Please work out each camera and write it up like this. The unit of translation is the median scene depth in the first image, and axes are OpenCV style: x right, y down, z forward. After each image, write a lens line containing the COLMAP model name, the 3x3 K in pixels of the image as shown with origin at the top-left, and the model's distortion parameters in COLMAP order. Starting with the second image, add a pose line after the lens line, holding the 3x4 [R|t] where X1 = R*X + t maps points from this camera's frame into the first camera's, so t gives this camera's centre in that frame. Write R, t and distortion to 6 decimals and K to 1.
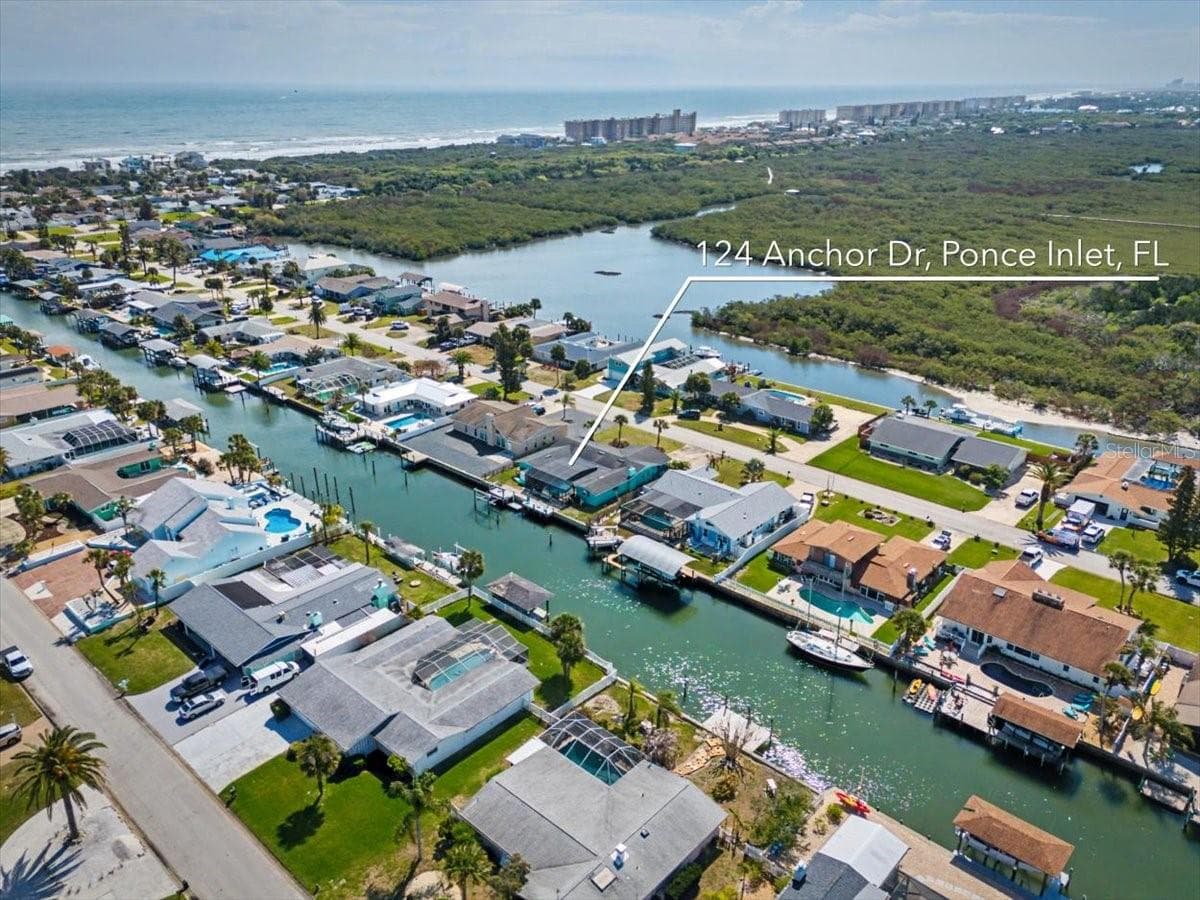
lens RADIAL K [[881.4, 0, 604.8], [0, 881.4, 443.4], [0, 0, 1]] dist [0.063055, -0.052311]
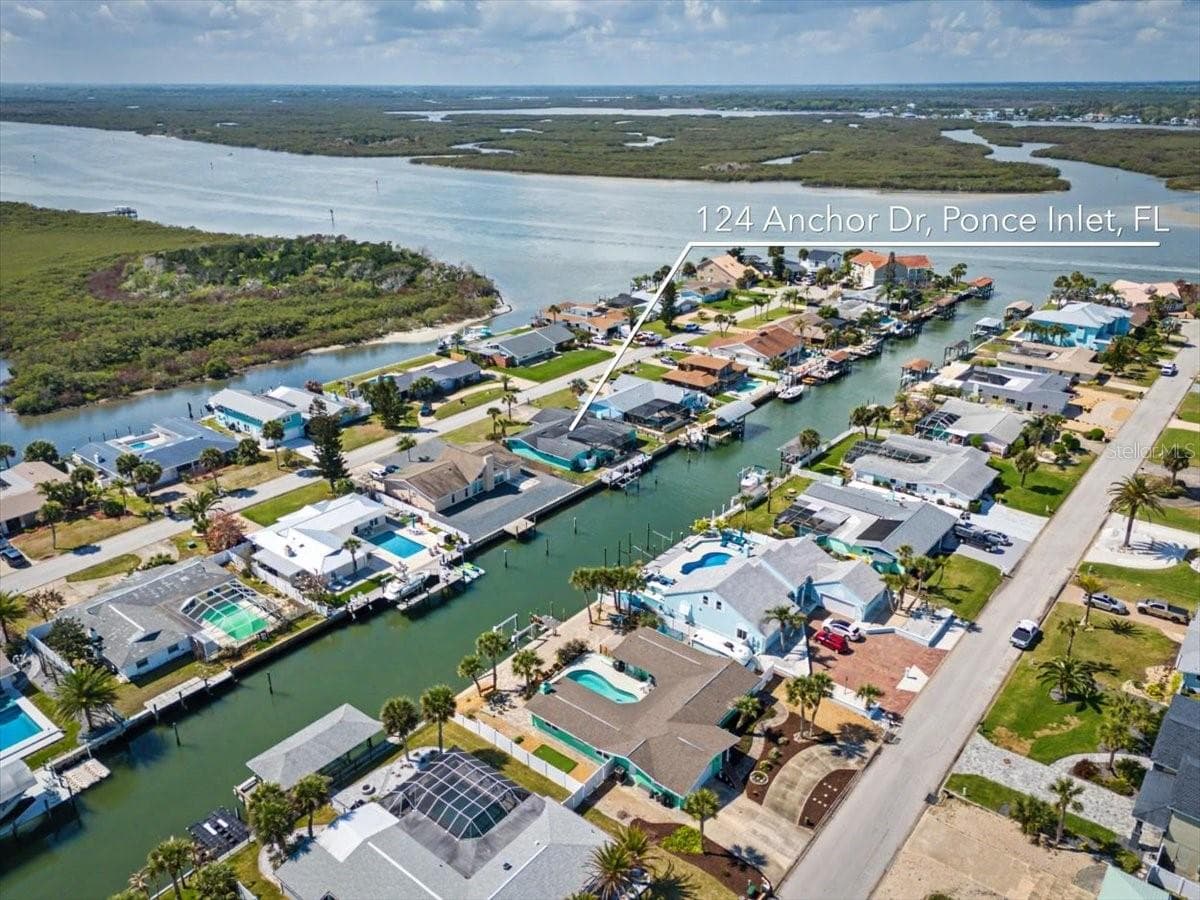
lens RADIAL K [[881.4, 0, 605.2], [0, 881.4, 443.4], [0, 0, 1]] dist [0.063055, -0.052311]
pose [[-0.063703, -0.375090, 0.924797, -0.978282], [0.376883, 0.849015, 0.370314, -0.335841], [-0.924068, 0.372130, 0.087280, 0.829858]]
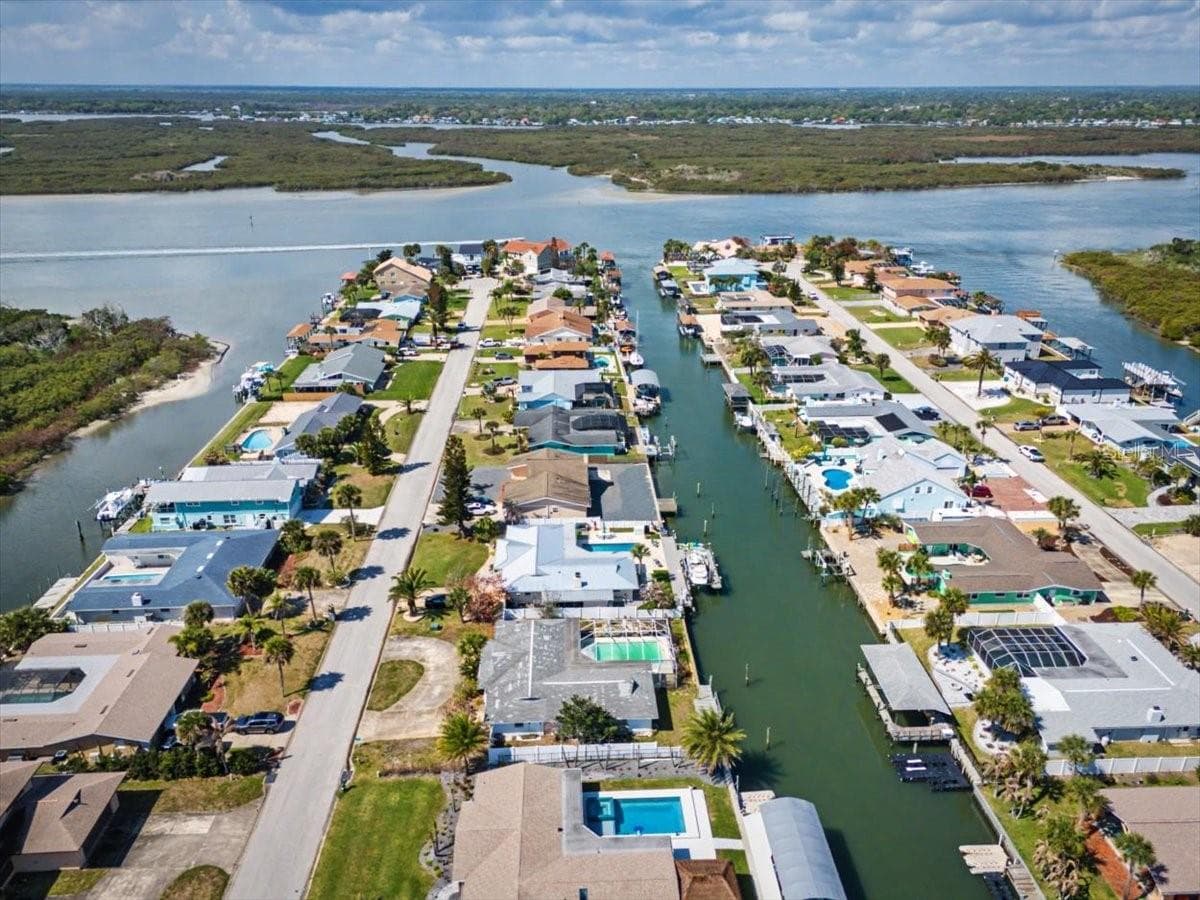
lens RADIAL K [[881.4, 0, 604.5], [0, 881.4, 454.9], [0, 0, 1]] dist [0.063055, -0.052311]
pose [[-0.708899, -0.271340, 0.651027, -0.741874], [0.264241, 0.753637, 0.601837, -0.577893], [-0.653941, 0.598670, -0.462554, 1.434842]]
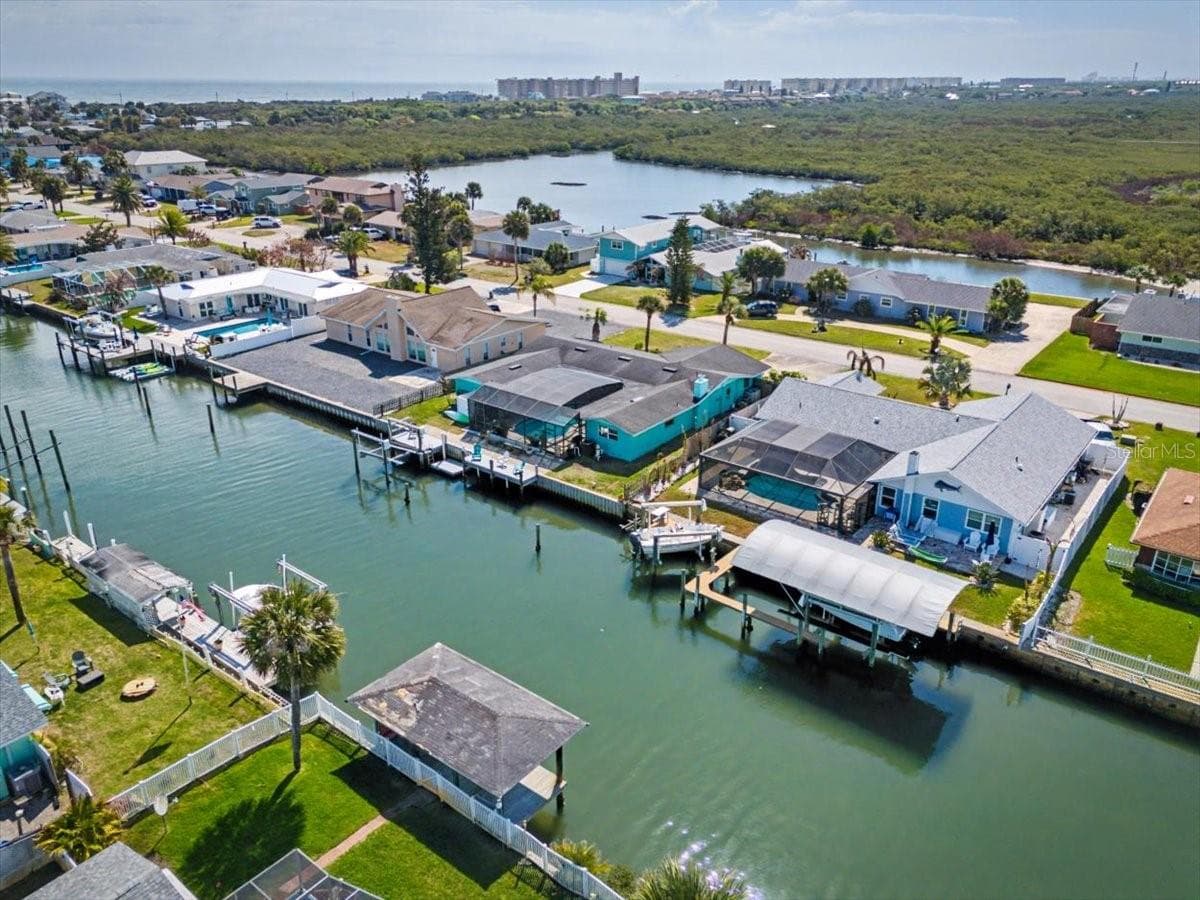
lens RADIAL K [[881.4, 0, 603.0], [0, 881.4, 447.1], [0, 0, 1]] dist [0.063055, -0.052311]
pose [[0.997381, -0.026436, 0.067315, -0.048277], [0.026073, 0.999640, 0.006265, 0.054513], [-0.067456, -0.004493, 0.997712, 0.497451]]
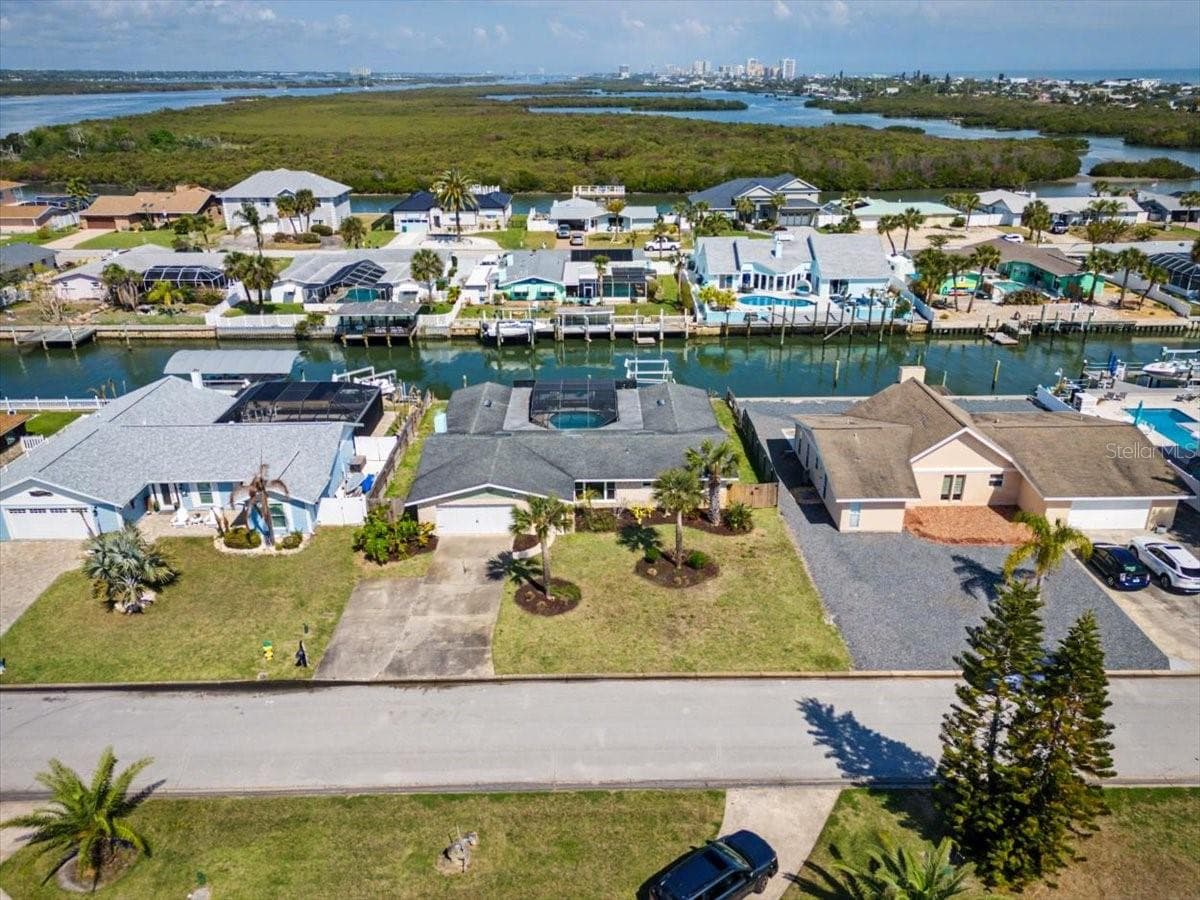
lens RADIAL K [[881.4, 0, 603.3], [0, 881.4, 454.7], [0, 0, 1]] dist [0.063055, -0.052311]
pose [[-0.729428, 0.272266, -0.627539, 0.216040], [-0.254560, 0.743453, 0.618448, -0.210020], [0.634928, 0.610859, -0.472987, 1.145737]]
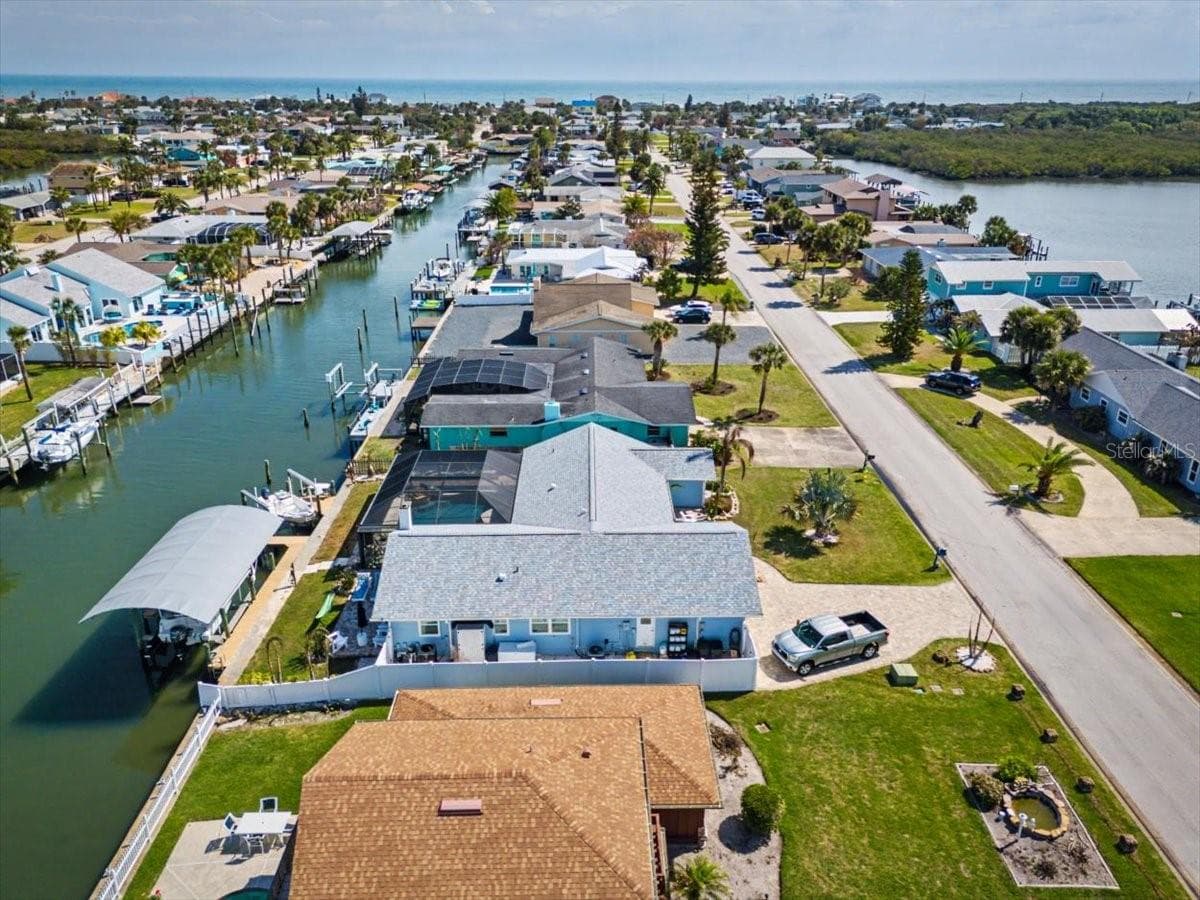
lens RADIAL K [[881.4, 0, 603.7], [0, 881.4, 448.8], [0, 0, 1]] dist [0.063055, -0.052311]
pose [[0.686656, 0.280796, -0.670565, 0.314311], [-0.275842, 0.954050, 0.117044, -0.007055], [0.672618, 0.104601, 0.732559, 0.643786]]
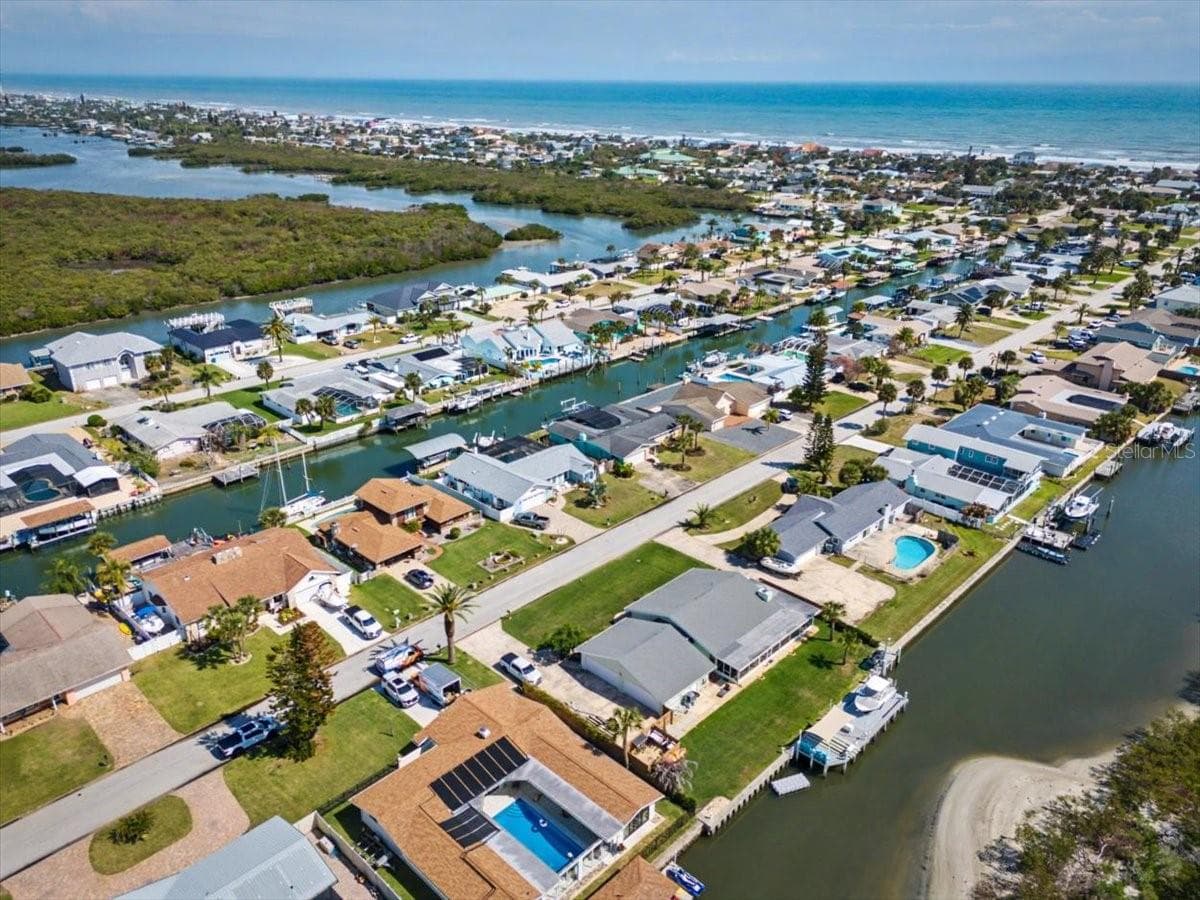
lens RADIAL K [[881.4, 0, 607.1], [0, 881.4, 453.3], [0, 0, 1]] dist [0.063055, -0.052311]
pose [[-0.026126, 0.388924, -0.920899, 0.939767], [-0.382170, 0.847350, 0.368705, -0.328214], [0.923722, 0.361573, 0.126498, 0.824103]]
